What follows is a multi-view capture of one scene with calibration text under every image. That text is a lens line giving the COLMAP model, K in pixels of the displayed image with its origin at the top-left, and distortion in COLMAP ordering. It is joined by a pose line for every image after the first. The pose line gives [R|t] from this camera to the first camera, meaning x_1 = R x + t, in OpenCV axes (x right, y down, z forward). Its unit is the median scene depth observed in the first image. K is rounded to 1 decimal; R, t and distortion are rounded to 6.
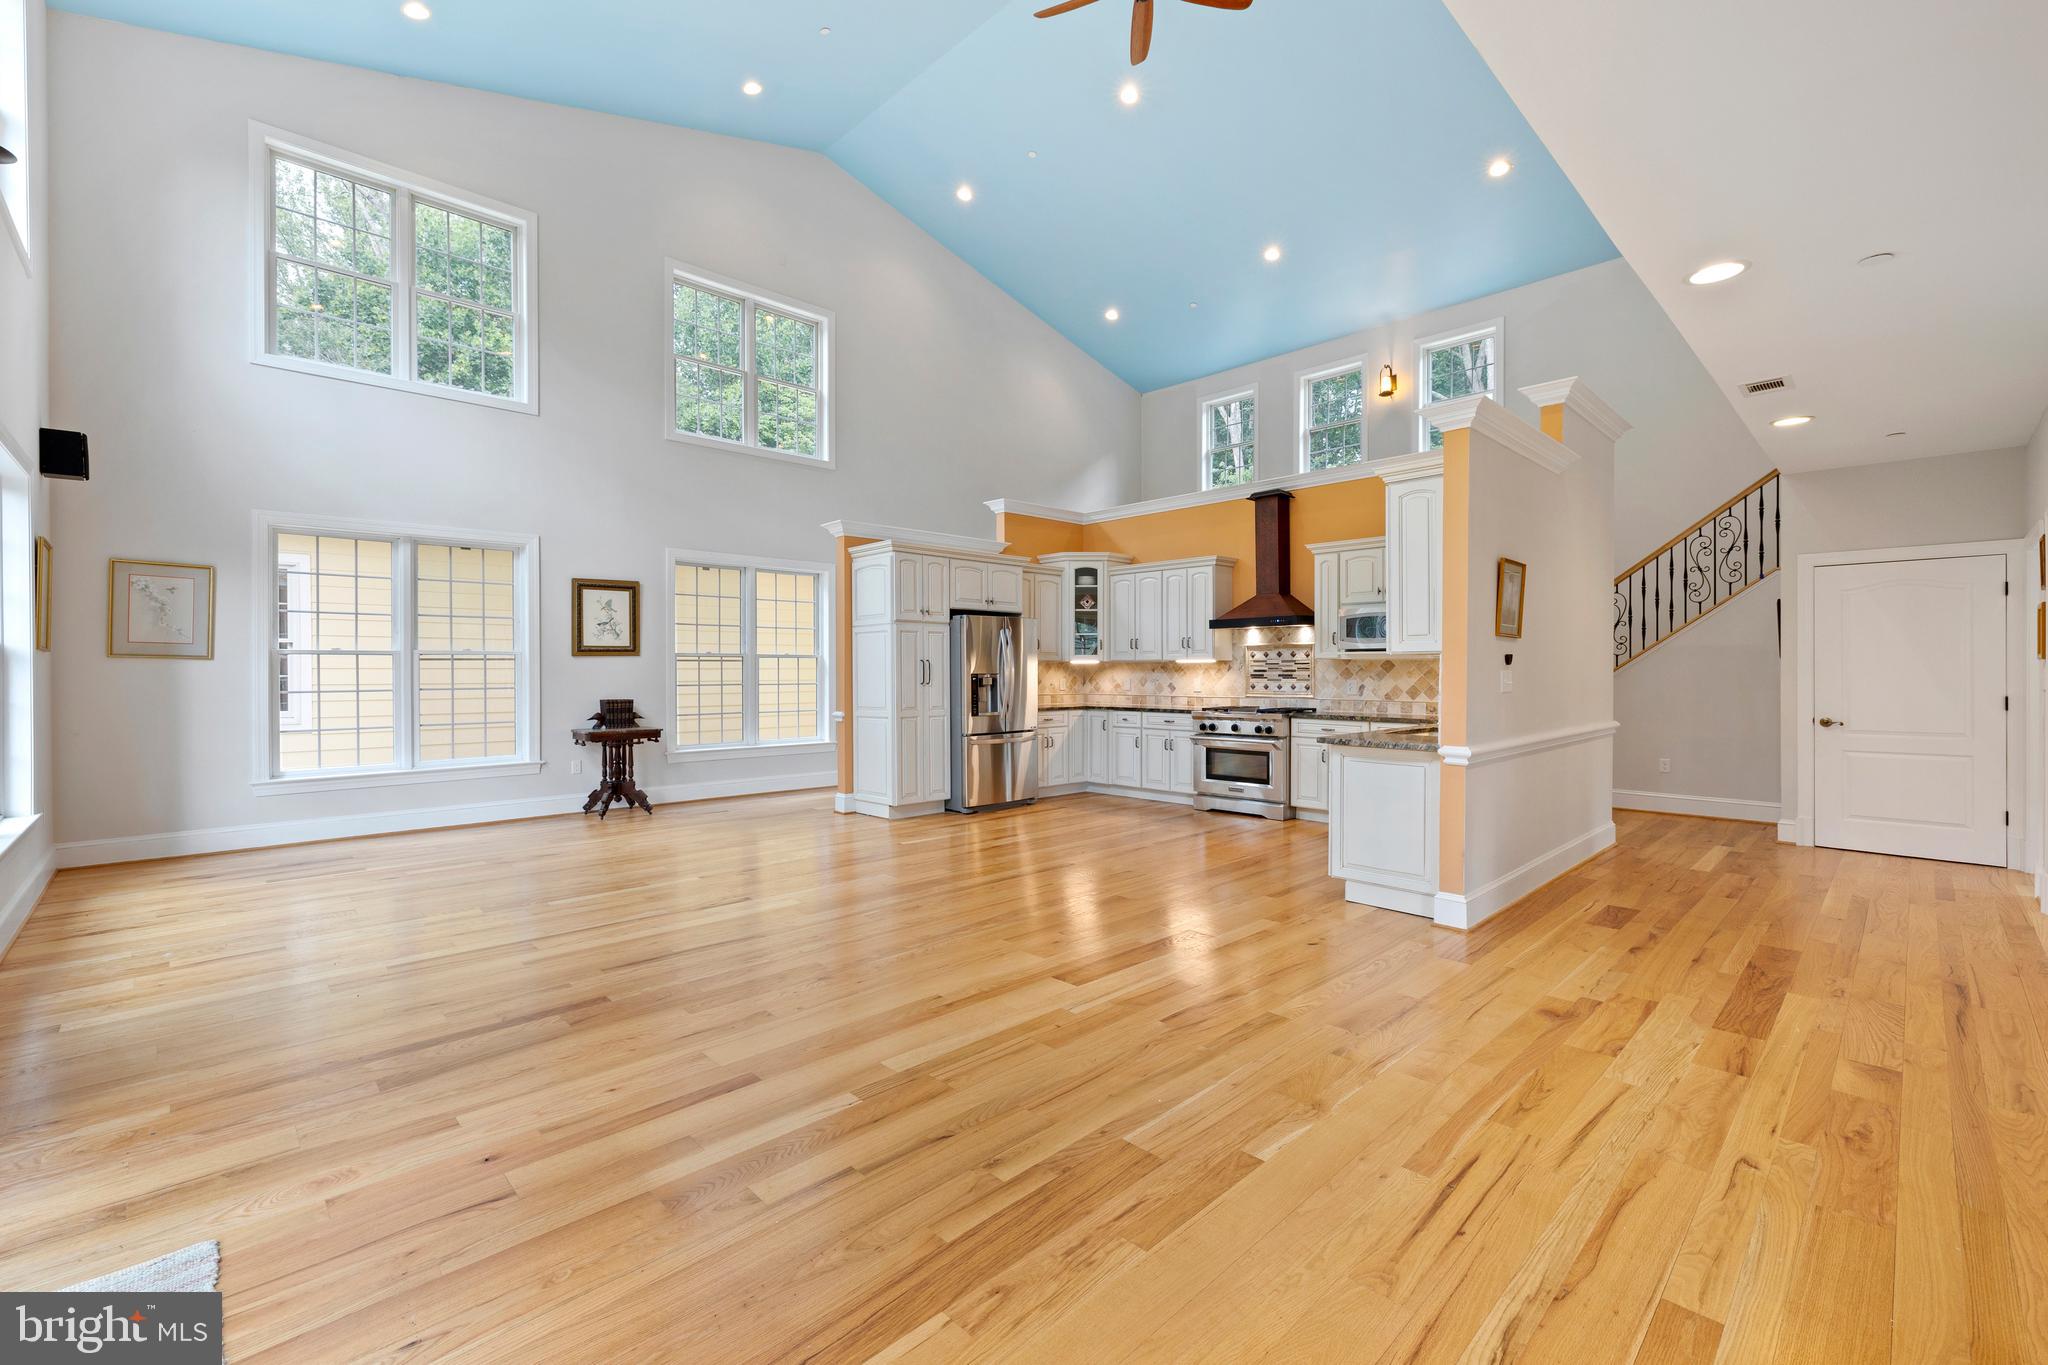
lens RADIAL K [[862.2, 0, 1017.8], [0, 862.2, 673.5], [0, 0, 1]] dist [0.001592, 0.000455]
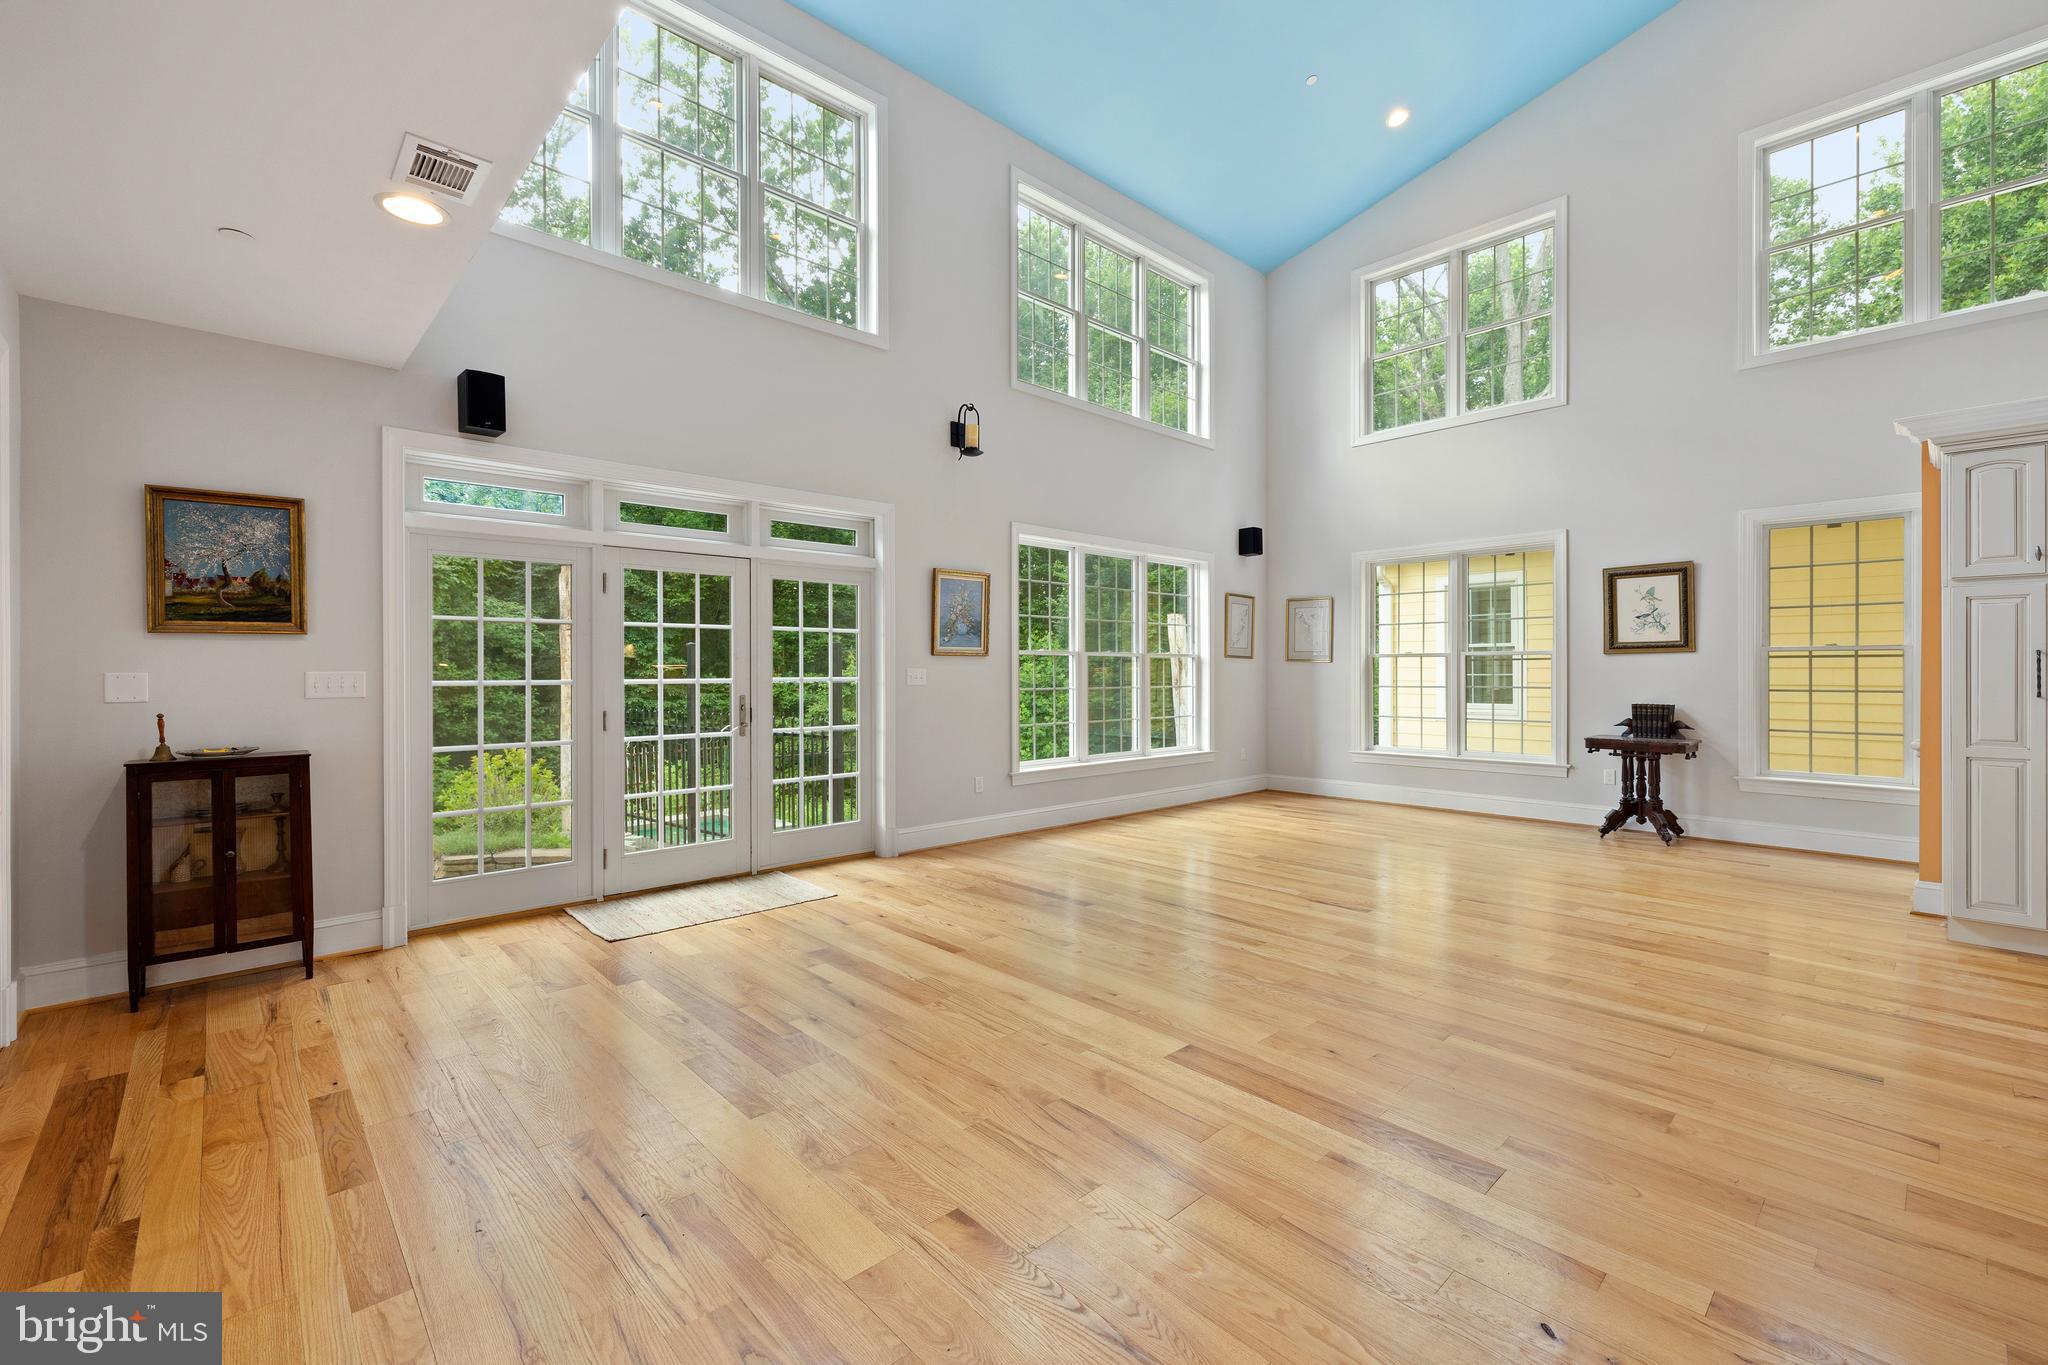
lens RADIAL K [[862.2, 0, 1017.8], [0, 862.2, 673.5], [0, 0, 1]] dist [0.001592, 0.000455]
pose [[-0.017956, 0.004559, -0.999828, 0.391943], [-0.002644, 0.999986, 0.004608, -0.002461], [0.999835, 0.002726, -0.017944, 0.385885]]
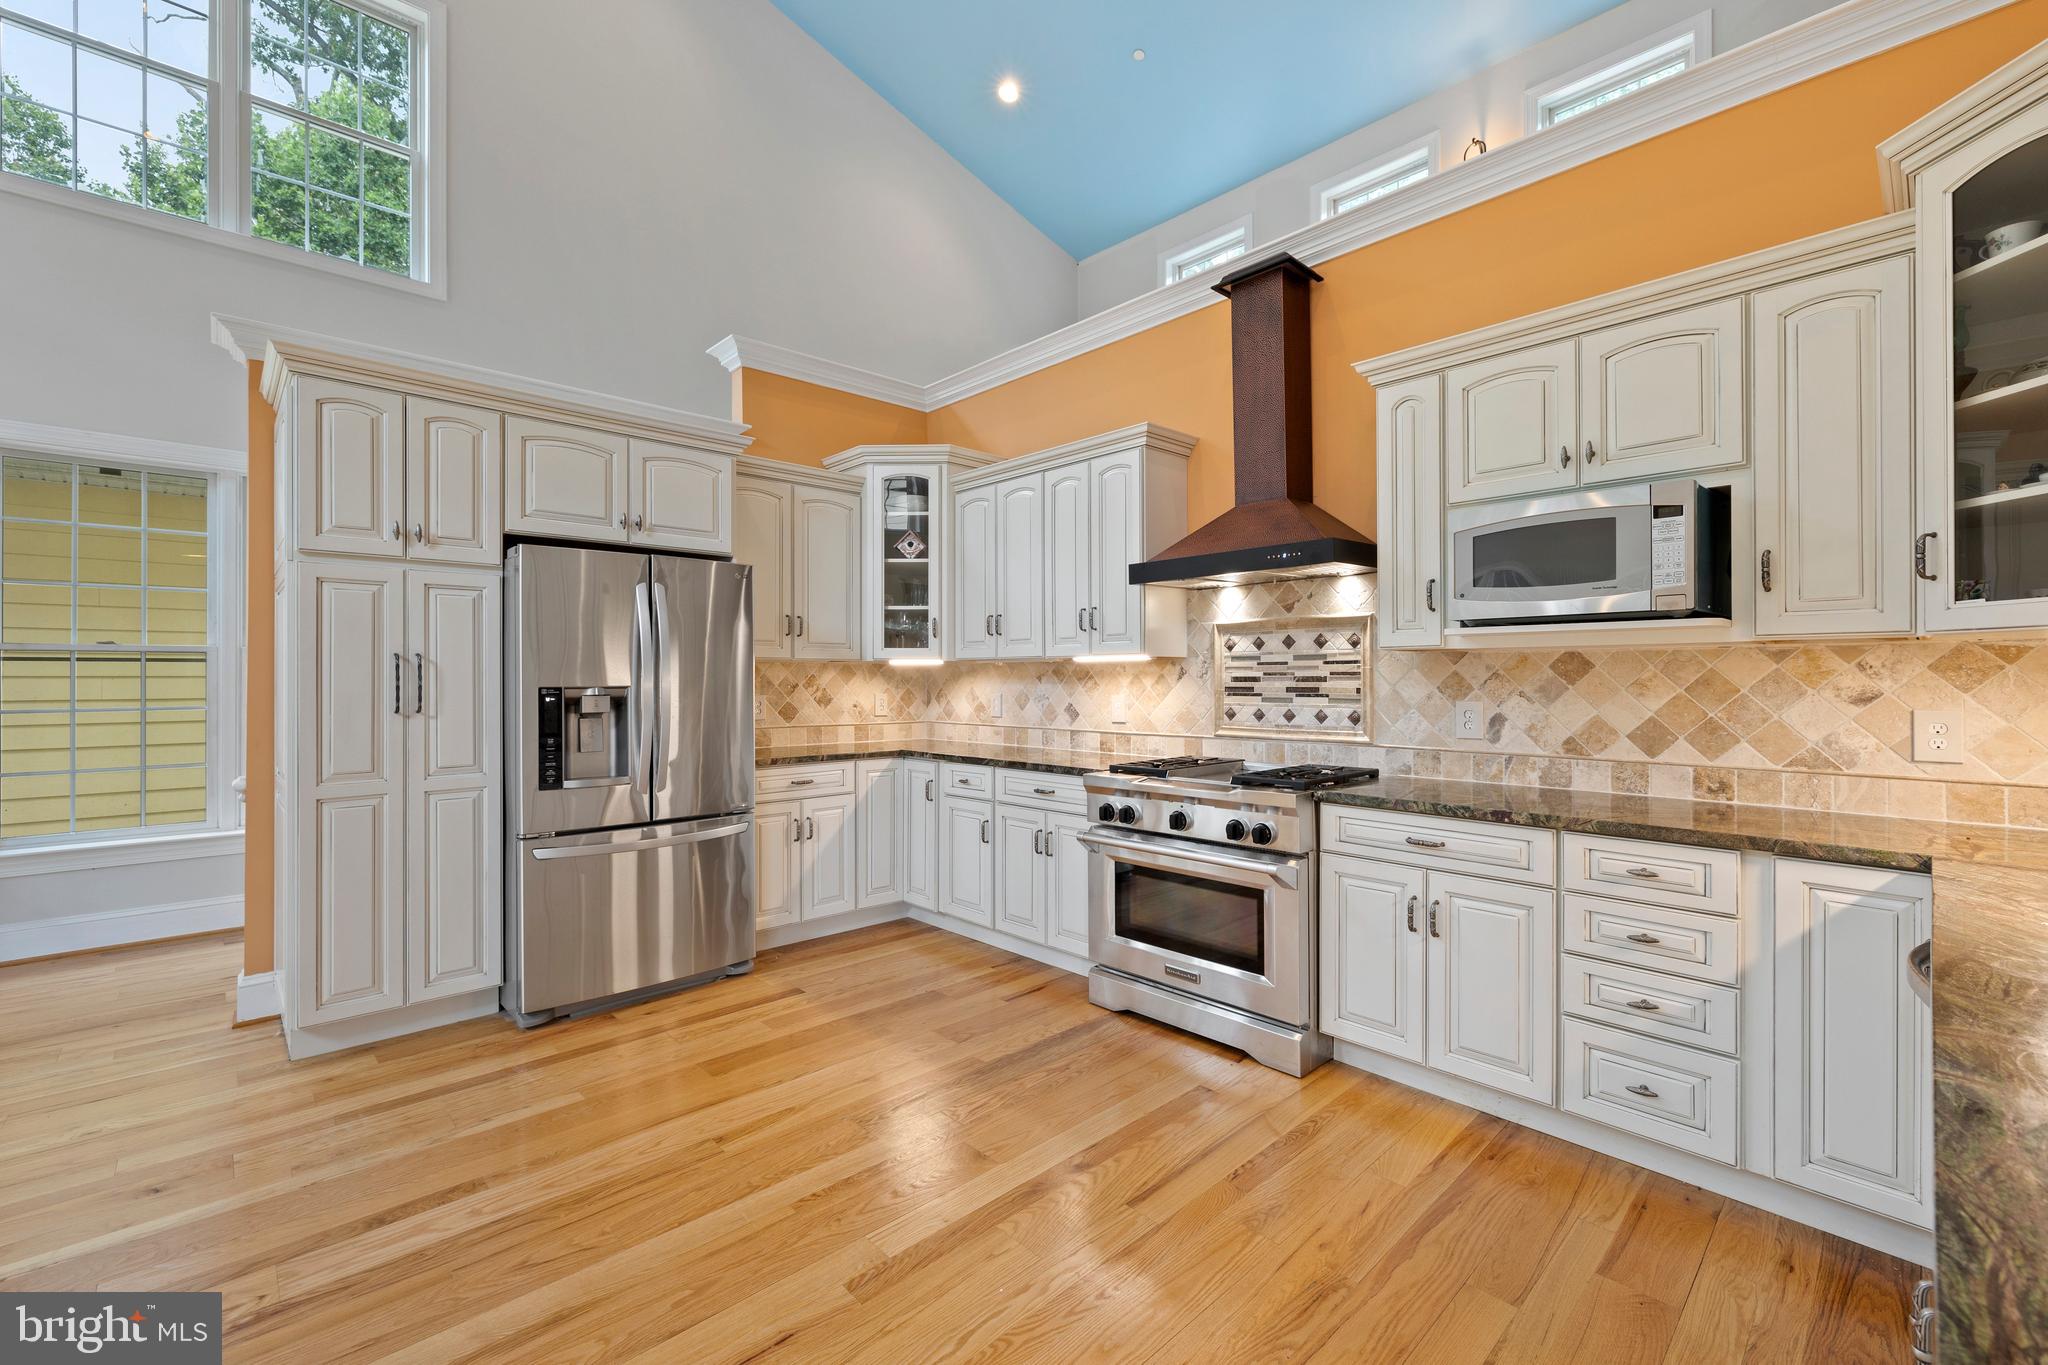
lens RADIAL K [[862.2, 0, 1017.8], [0, 862.2, 673.5], [0, 0, 1]] dist [0.001592, 0.000455]
pose [[0.999952, -0.001270, -0.009681, 0.173529], [0.001178, 0.999955, -0.009440, -0.002058], [0.009693, 0.009429, 0.999909, 0.572303]]
